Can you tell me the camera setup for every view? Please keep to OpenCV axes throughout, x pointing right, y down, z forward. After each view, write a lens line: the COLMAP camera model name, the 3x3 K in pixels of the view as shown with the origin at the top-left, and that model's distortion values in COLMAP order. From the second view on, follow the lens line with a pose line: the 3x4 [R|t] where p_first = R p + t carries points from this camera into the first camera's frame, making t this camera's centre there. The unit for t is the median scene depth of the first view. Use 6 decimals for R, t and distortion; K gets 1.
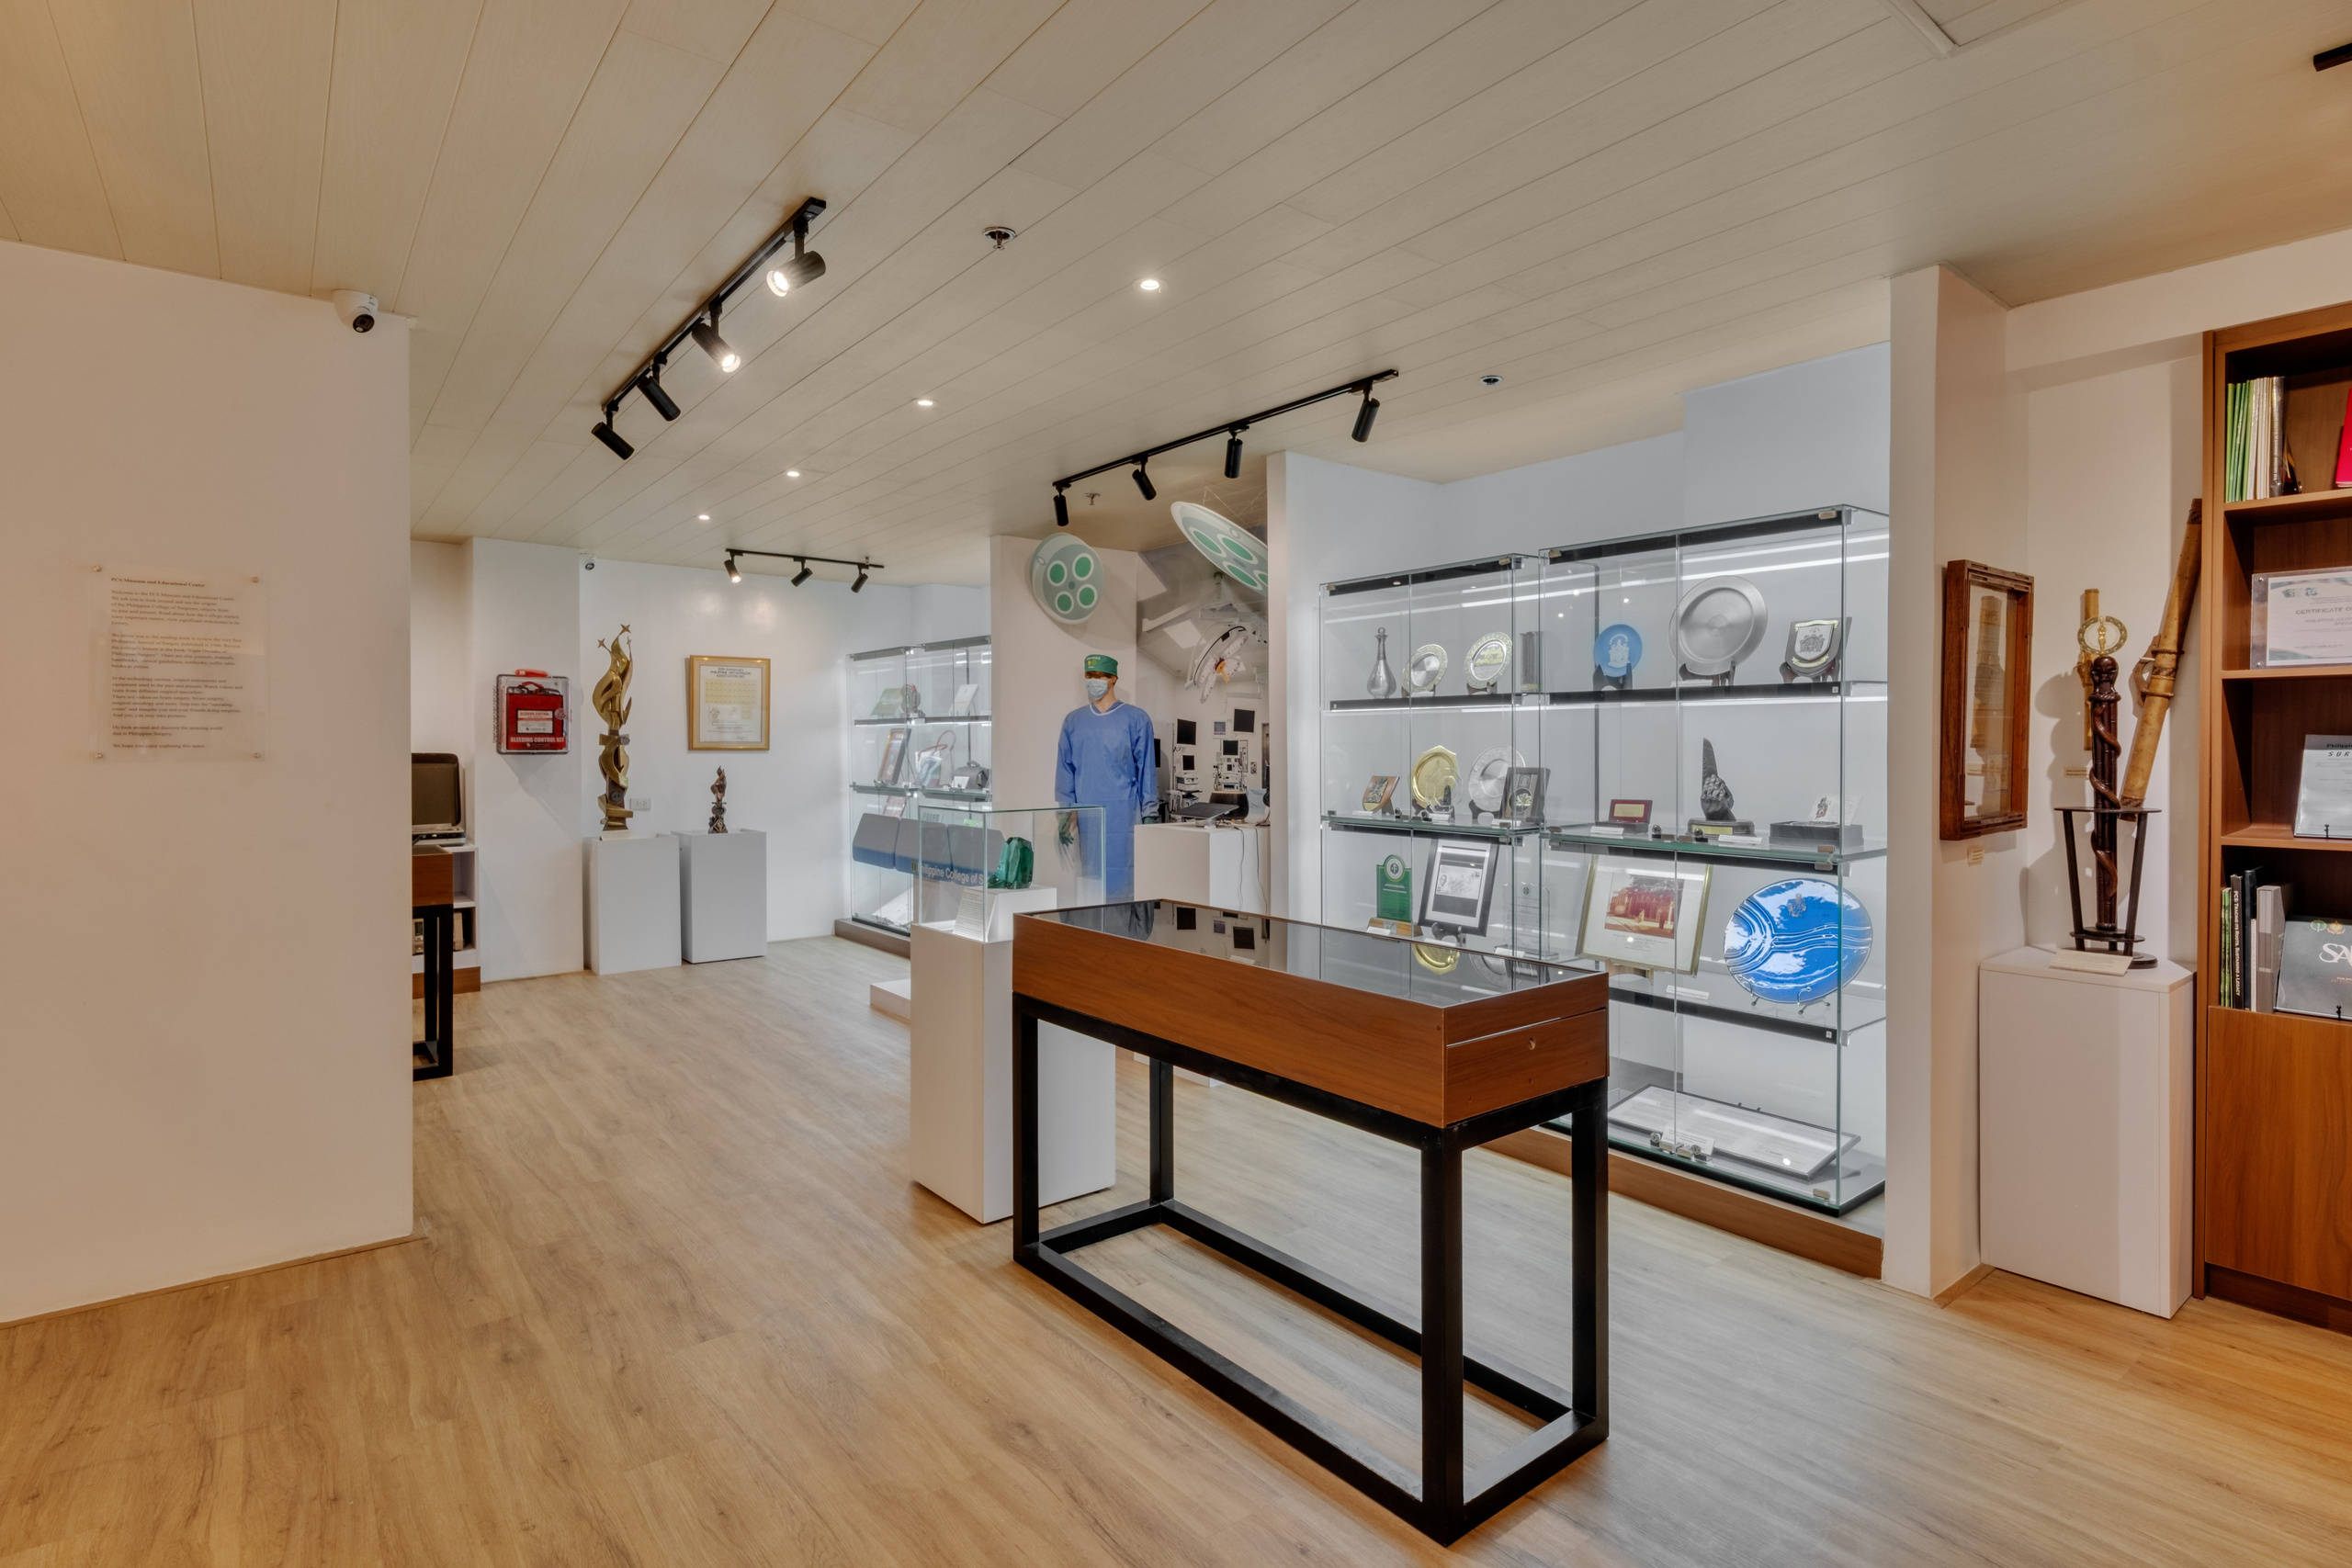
lens RADIAL K [[1141.2, 0, 1190.6], [0, 1141.2, 745.3], [0, 0, 1]] dist [-0.001237, -0.000398]
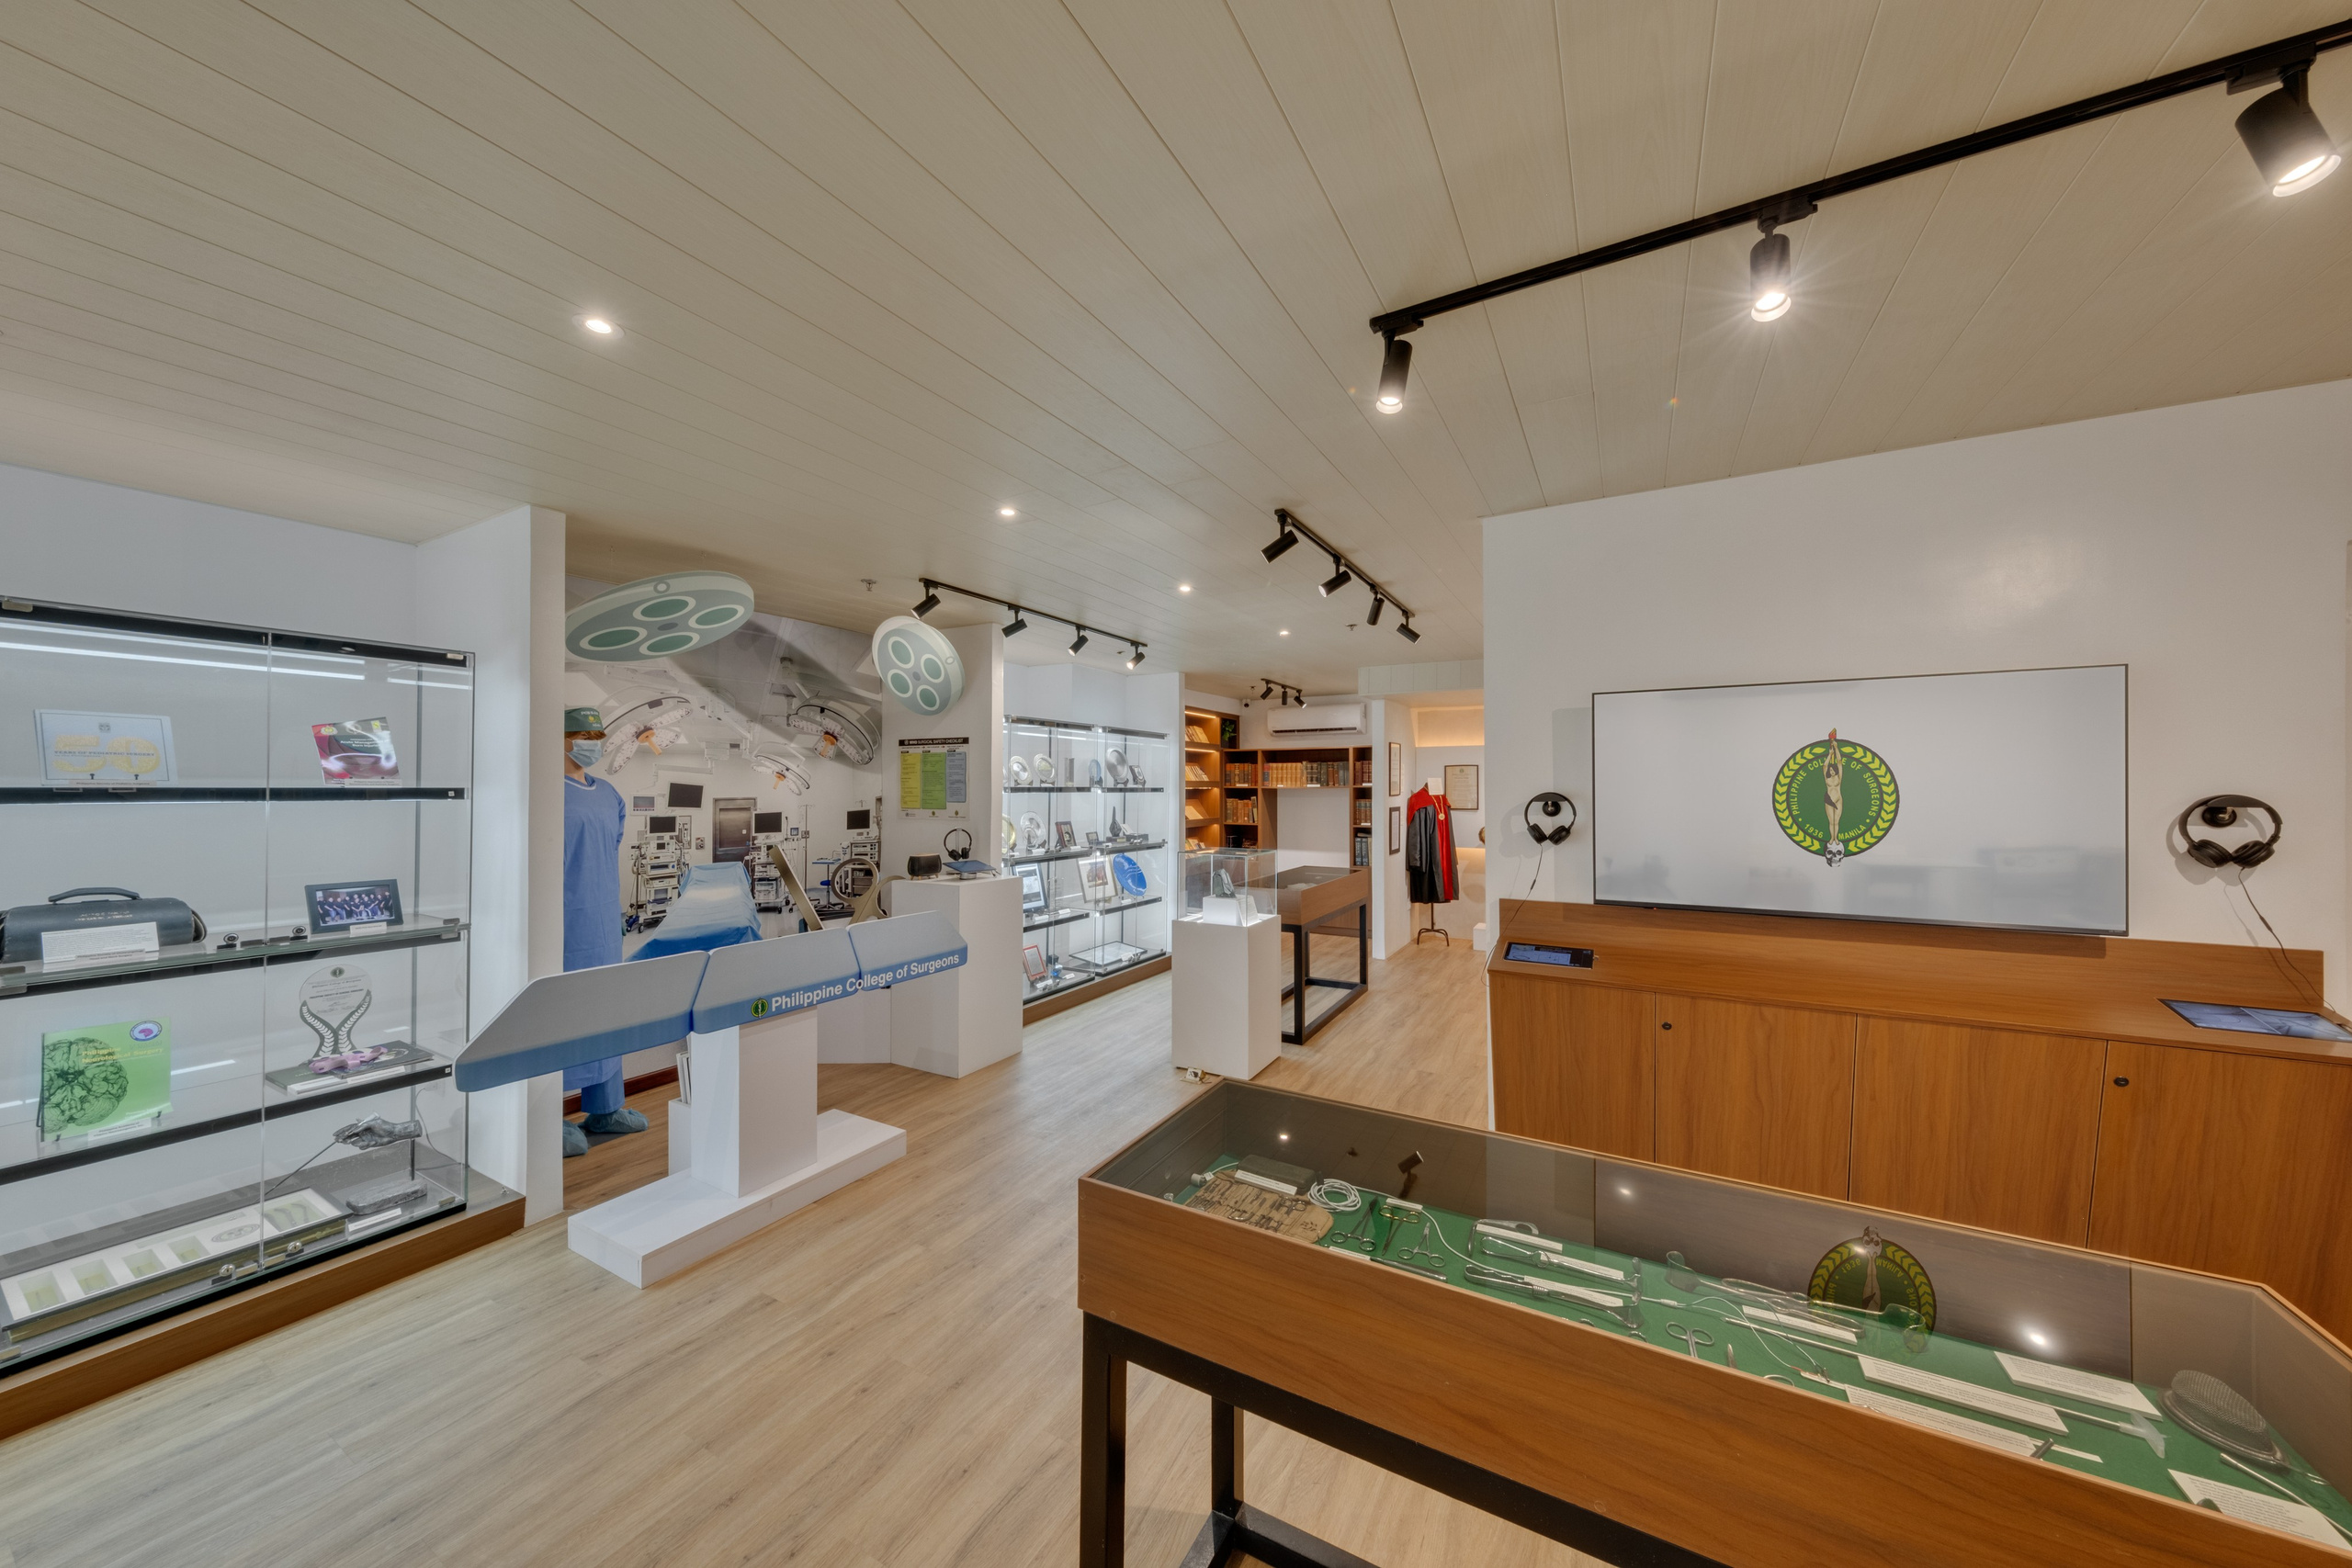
lens RADIAL K [[803.5, 0, 1168.3], [0, 803.5, 773.0], [0, 0, 1]] dist [-0.002550, -0.000917]
pose [[-0.369401, 0.017075, 0.929113, -0.723679], [0.004052, 0.999851, -0.016764, -0.027360], [-0.929261, -0.002428, -0.369416, 0.866225]]
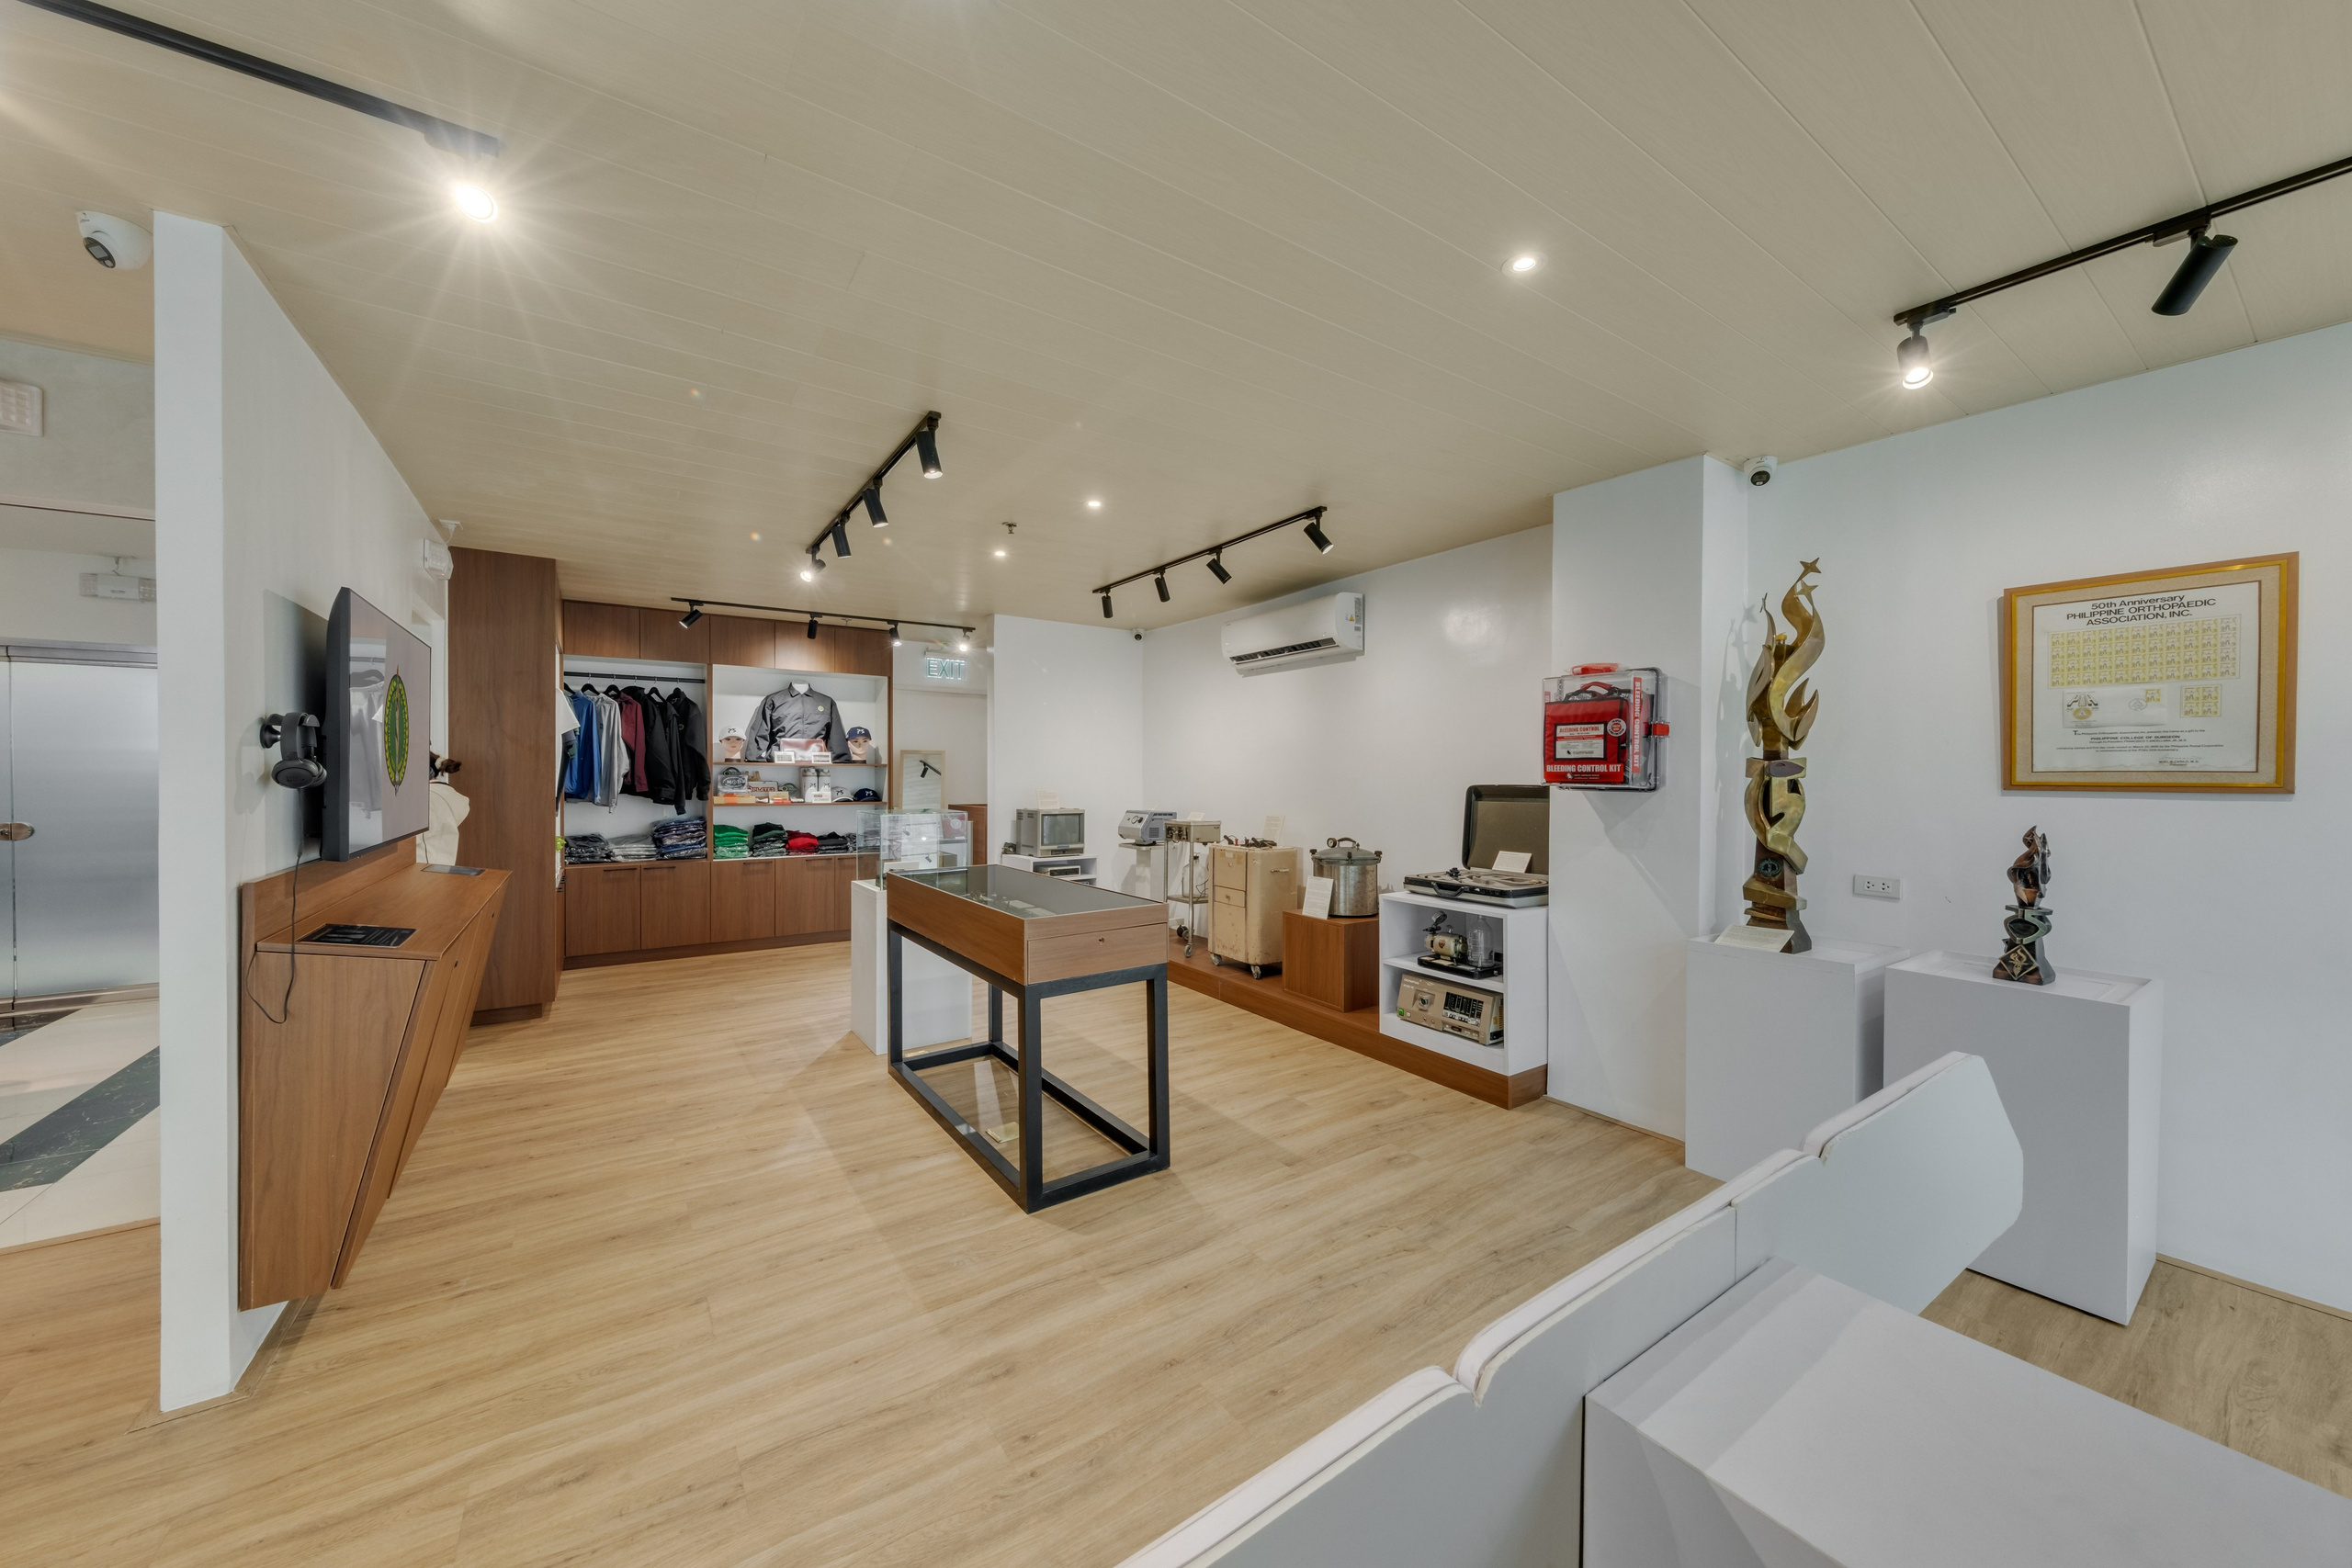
lens RADIAL K [[803.5, 0, 1121.4], [0, 803.5, 781.6], [0, 0, 1]] dist [-0.002550, -0.000917]
pose [[-0.077161, 0.010866, -0.996959, -0.099205], [-0.004324, 0.999928, 0.011233, -0.001407], [0.997009, 0.005177, -0.077109, 0.844893]]
